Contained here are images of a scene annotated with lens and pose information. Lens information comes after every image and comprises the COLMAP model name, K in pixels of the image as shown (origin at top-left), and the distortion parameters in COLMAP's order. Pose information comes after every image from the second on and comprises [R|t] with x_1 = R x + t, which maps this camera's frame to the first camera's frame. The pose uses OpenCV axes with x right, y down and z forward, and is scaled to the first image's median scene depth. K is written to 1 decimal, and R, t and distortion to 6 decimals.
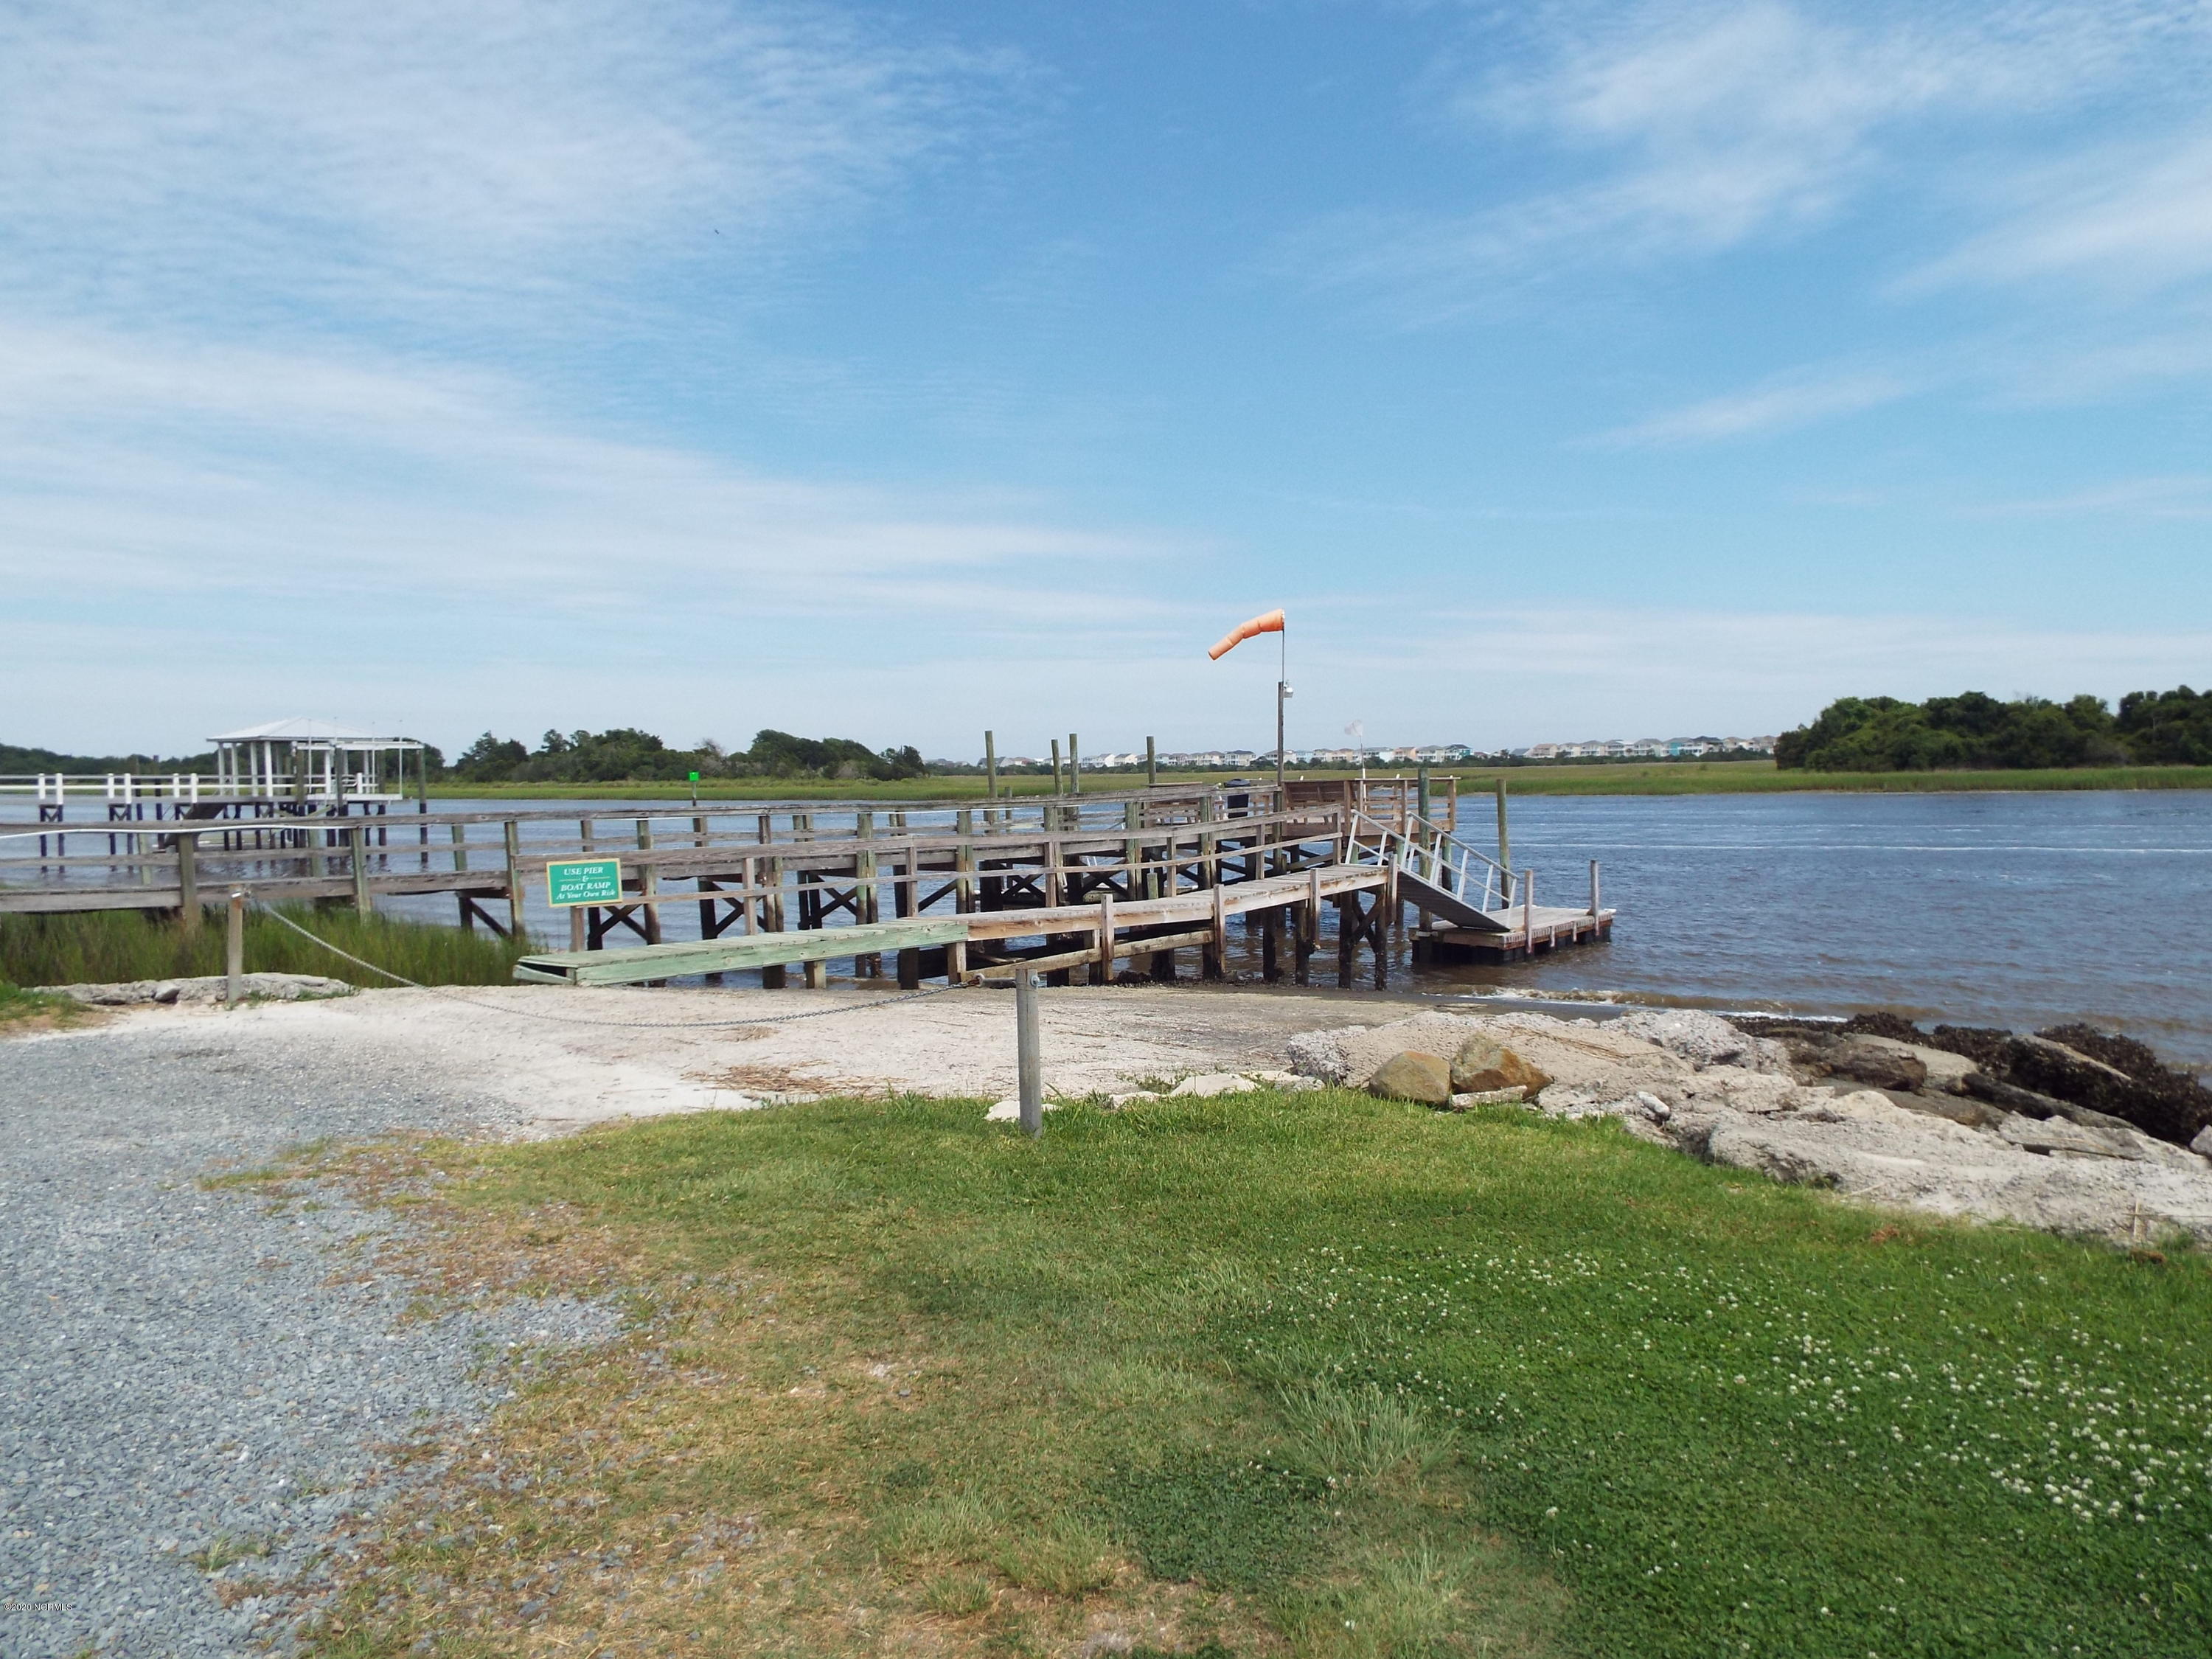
lens RADIAL K [[1621.8, 0, 1105.2], [0, 1621.8, 872.7], [0, 0, 1]] dist [-0.015346, 0.001620]
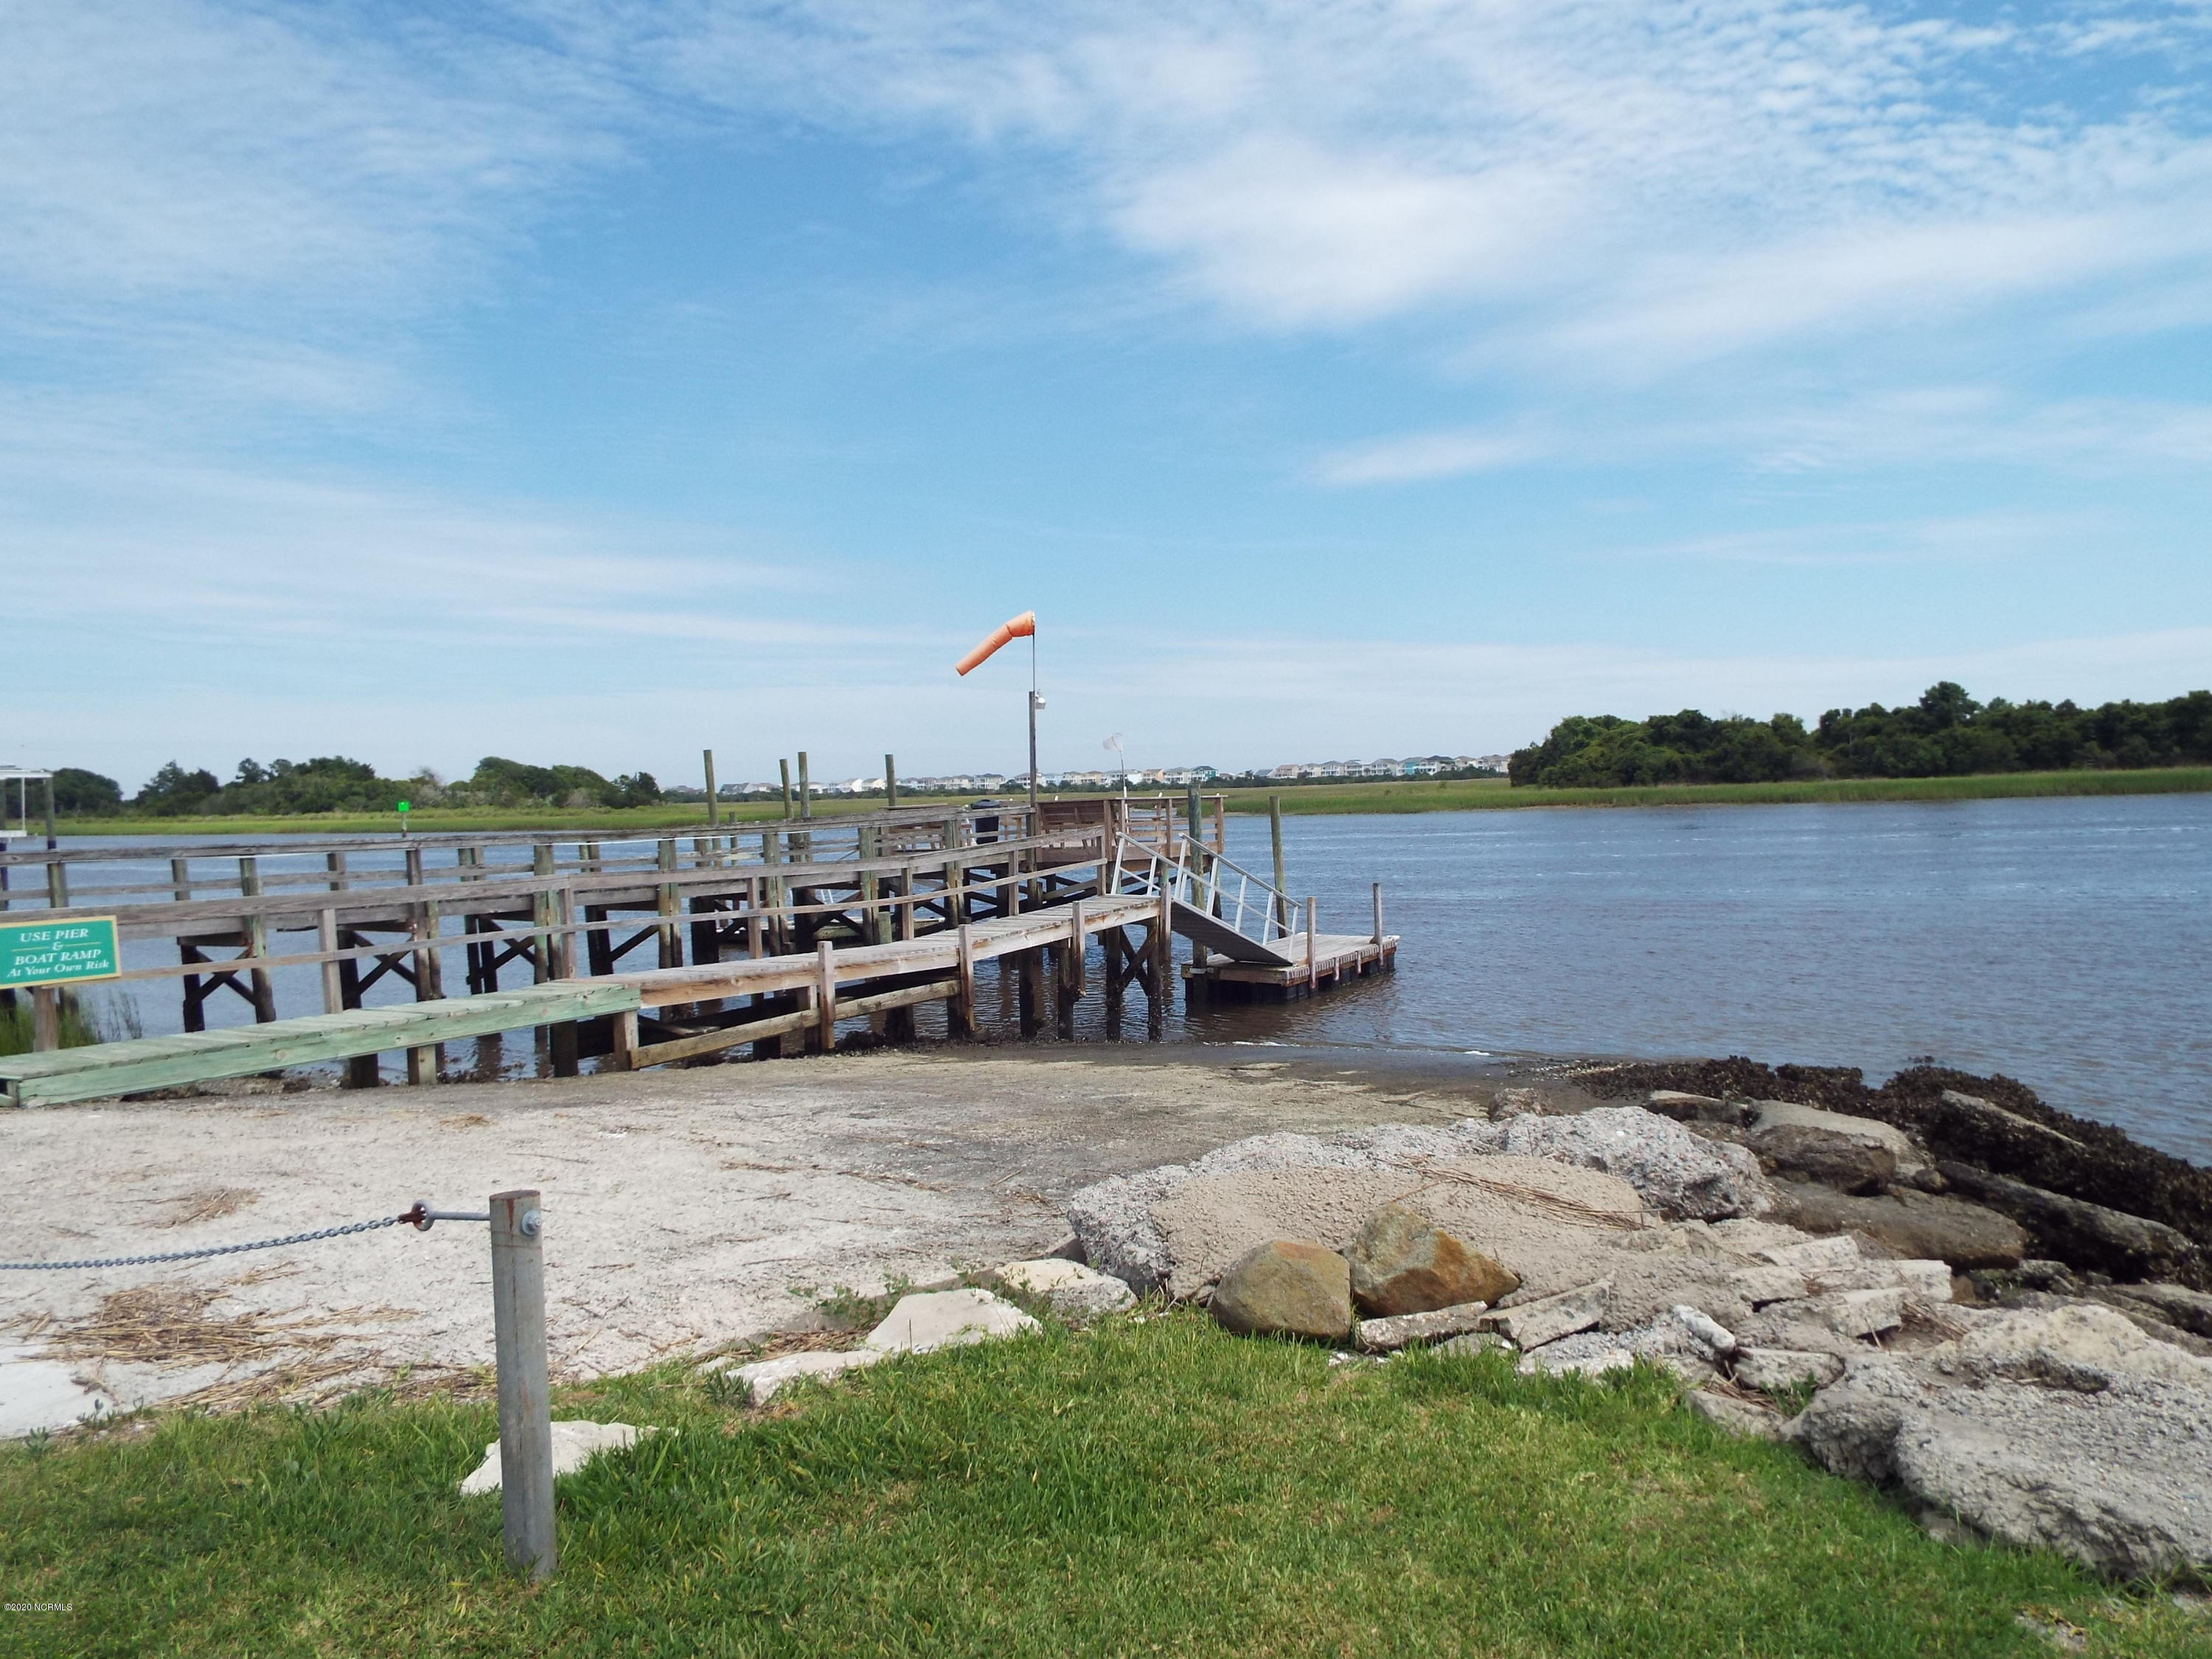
lens RADIAL K [[1619.7, 0, 1106.0], [0, 1619.7, 829.5], [0, 0, 1]] dist [-0.011155, -0.034458]
pose [[0.988057, -0.014965, 0.153364, 0.009983], [0.021309, 0.998980, -0.039807, -0.004456], [-0.152611, 0.042599, 0.987368, 0.112698]]
